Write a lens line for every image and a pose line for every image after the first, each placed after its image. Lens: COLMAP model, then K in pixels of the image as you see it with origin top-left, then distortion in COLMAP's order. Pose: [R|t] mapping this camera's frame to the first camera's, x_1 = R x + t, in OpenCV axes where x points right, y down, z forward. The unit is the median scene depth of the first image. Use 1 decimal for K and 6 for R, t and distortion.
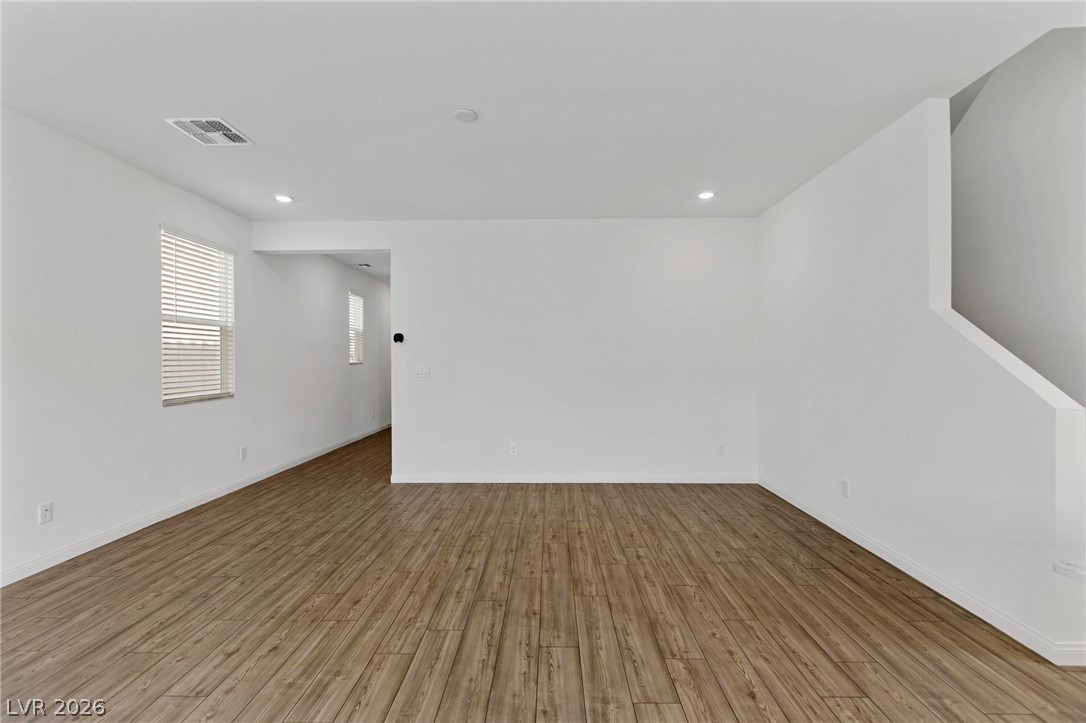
lens RADIAL K [[483.6, 0, 540.4], [0, 483.6, 359.0], [0, 0, 1]] dist [0.001248, -0.000684]
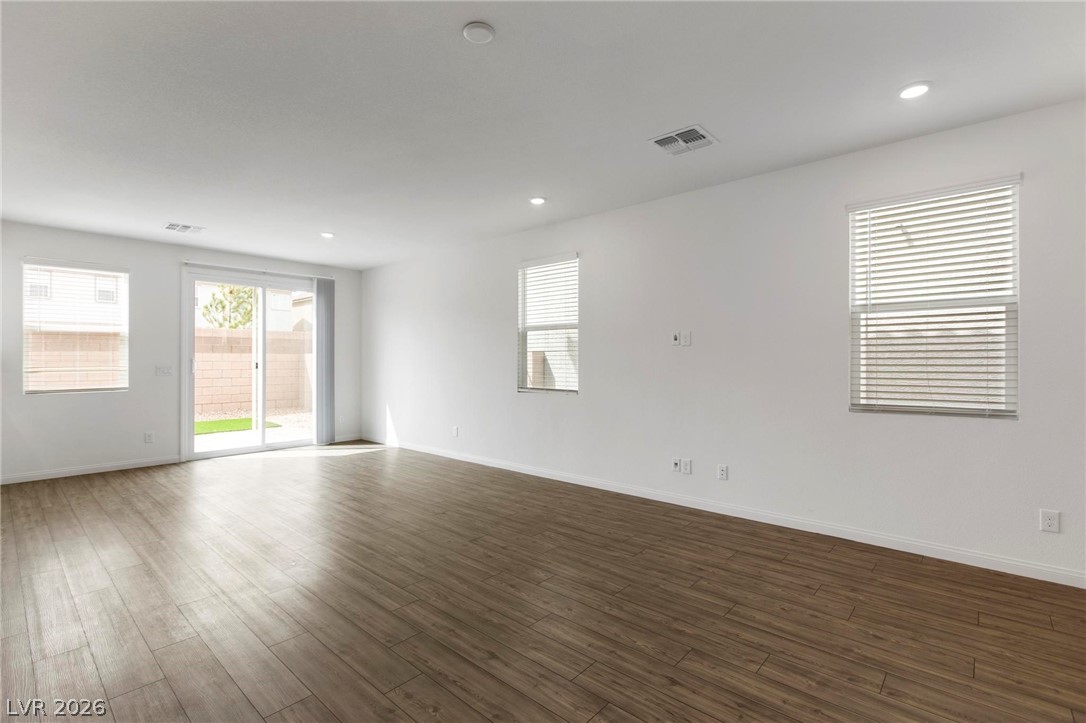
lens RADIAL K [[516.1, 0, 551.7], [0, 516.1, 357.6], [0, 0, 1]] dist [0.000110, 0.000439]
pose [[-0.654005, 0.003004, -0.756484, 0.362601], [0.006018, 0.999981, -0.001233, -0.000213], [0.756466, -0.005359, -0.654011, 1.550732]]
